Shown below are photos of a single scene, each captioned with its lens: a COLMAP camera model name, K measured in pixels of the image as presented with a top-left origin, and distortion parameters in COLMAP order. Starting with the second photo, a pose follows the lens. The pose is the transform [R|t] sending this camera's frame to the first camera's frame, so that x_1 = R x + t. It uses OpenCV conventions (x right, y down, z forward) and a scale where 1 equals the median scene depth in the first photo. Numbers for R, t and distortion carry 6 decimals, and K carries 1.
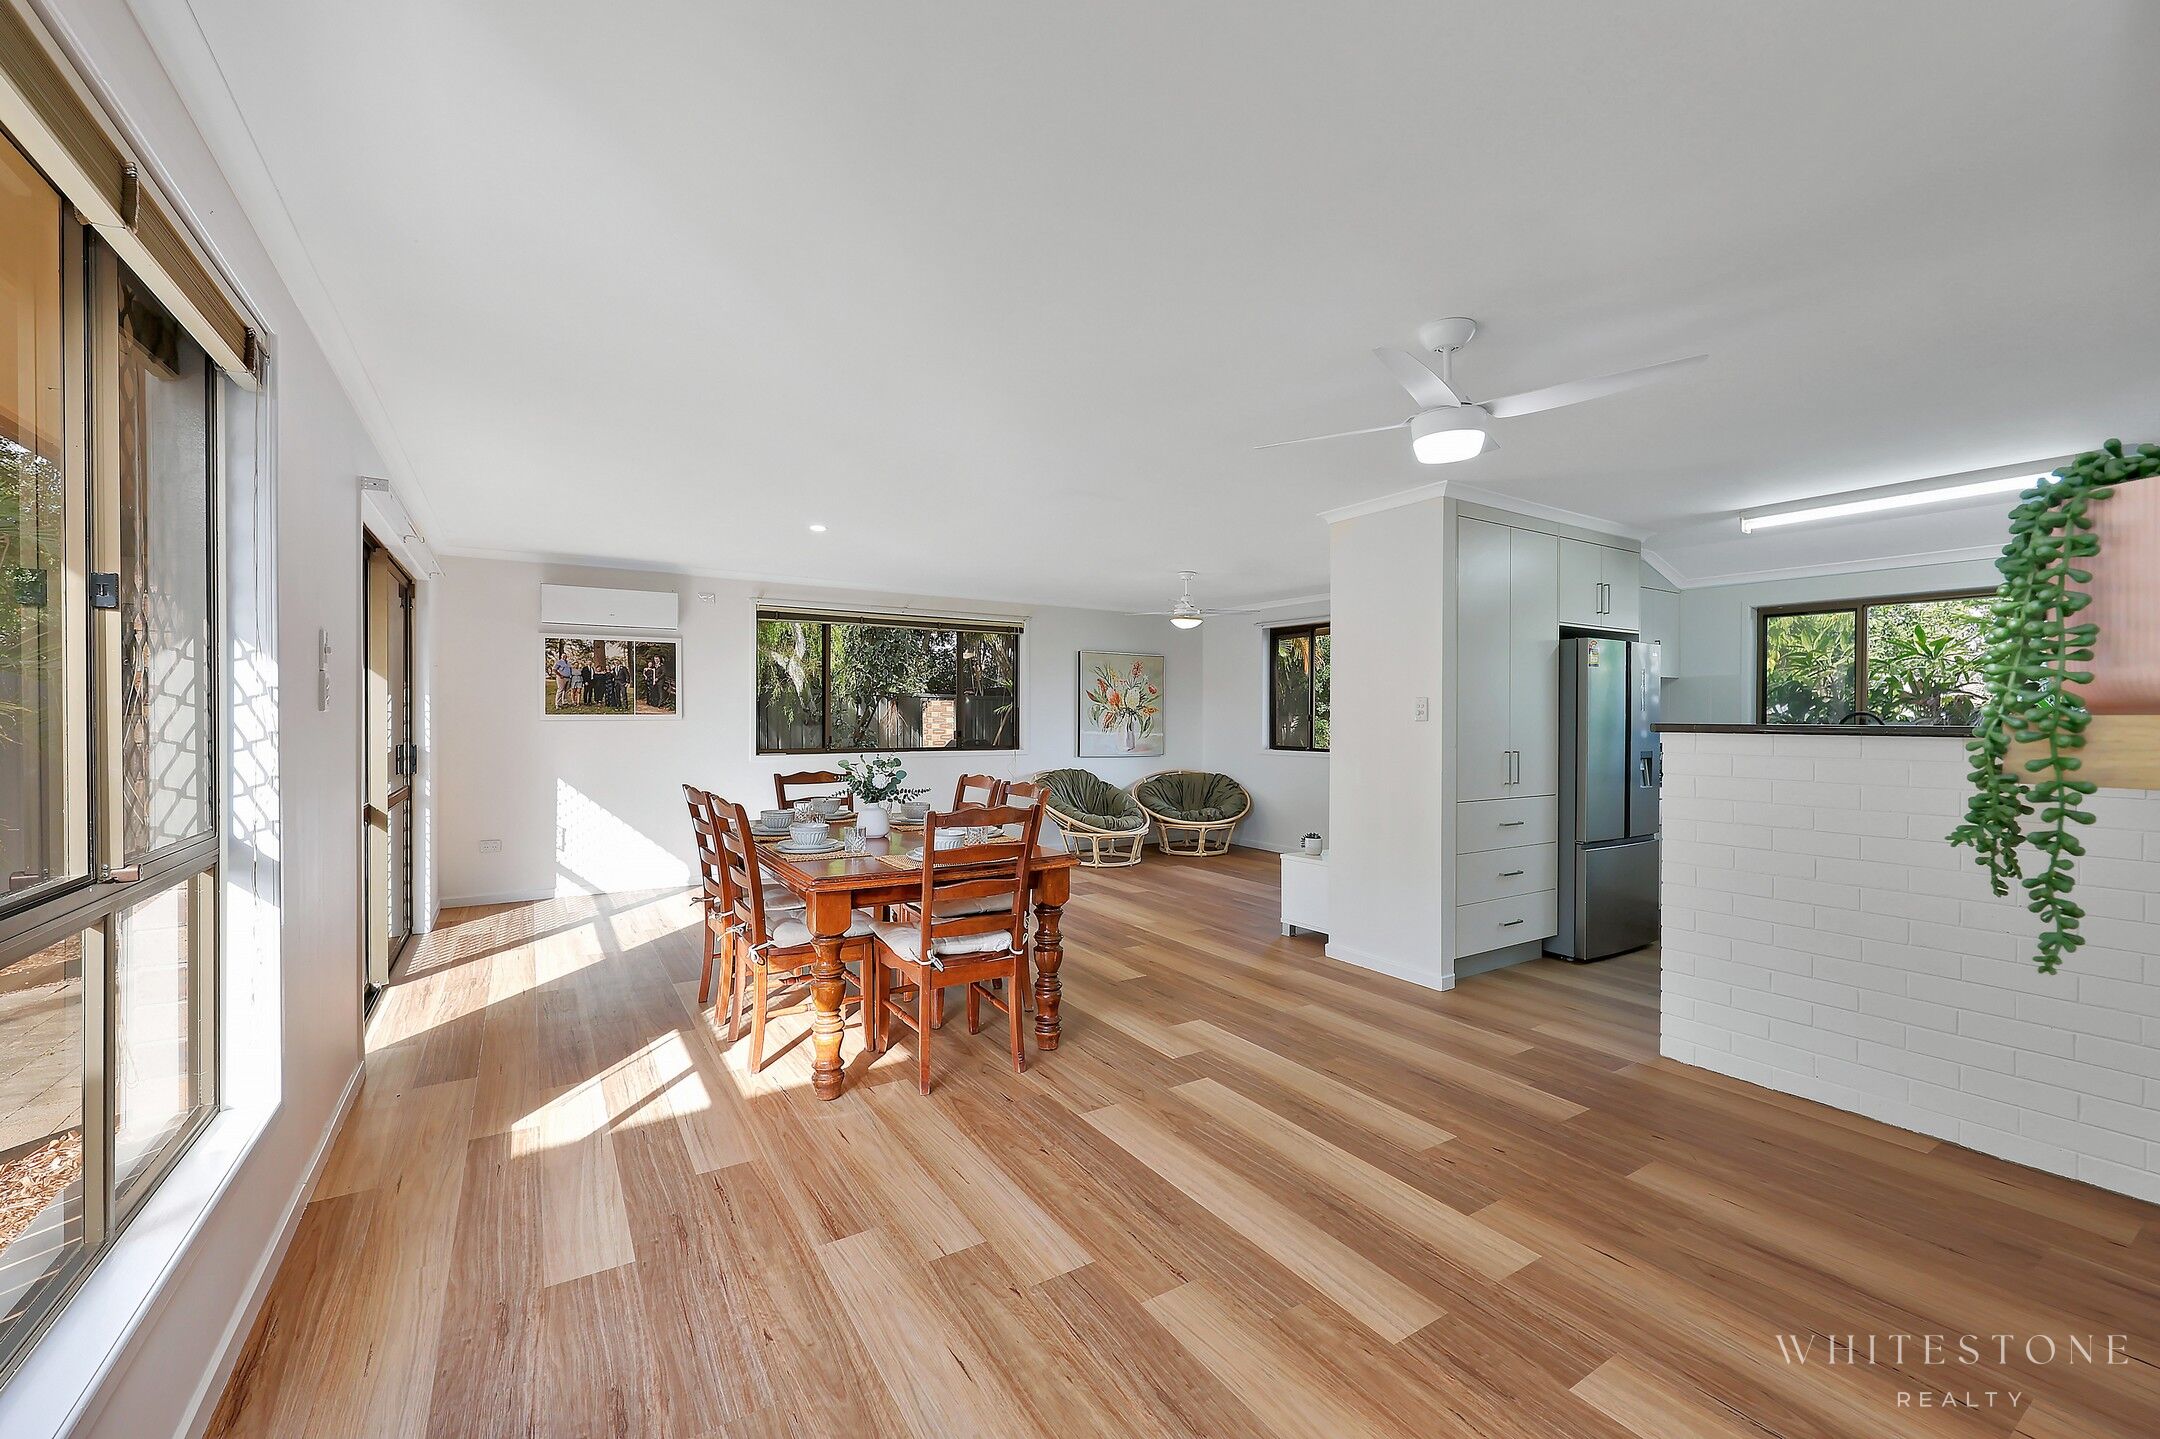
lens RADIAL K [[866.6, 0, 1080.2], [0, 866.6, 715.2], [0, 0, 1]] dist [-0.001010, -0.000128]
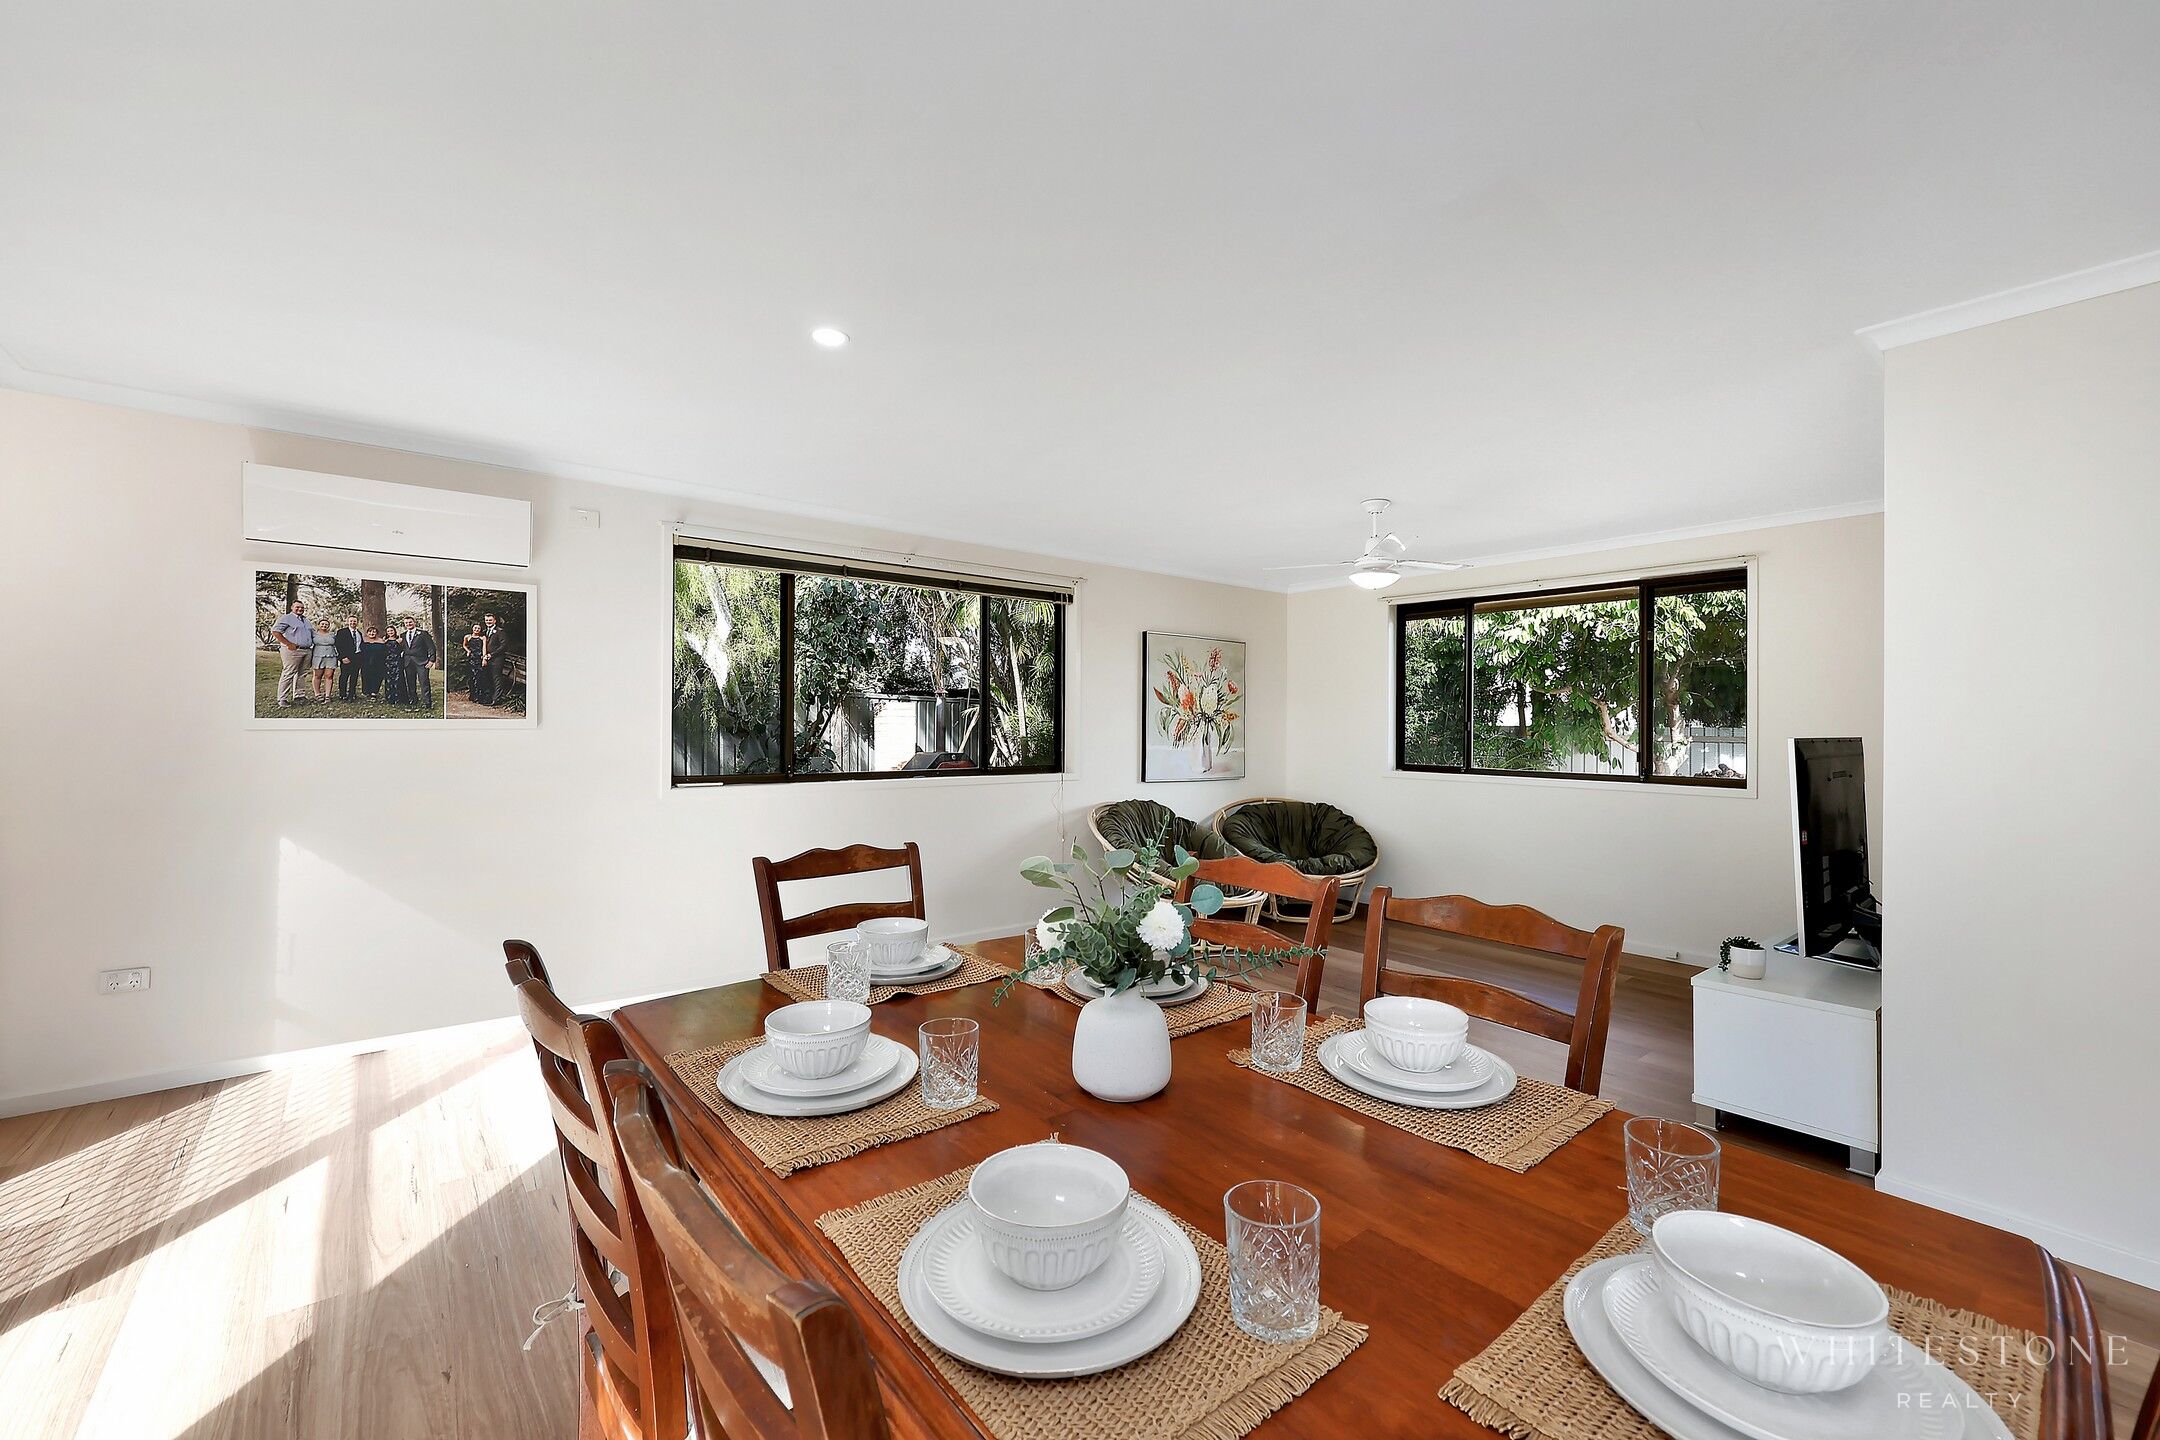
lens RADIAL K [[866.4, 0, 1083.2], [0, 866.4, 724.2], [0, 0, 1]] dist [-0.000795, 0.000049]
pose [[0.993015, 0.003656, 0.117935, -0.169728], [-0.003904, 0.999991, 0.001872, -0.000024], [-0.117927, -0.002319, 0.993019, 0.389358]]
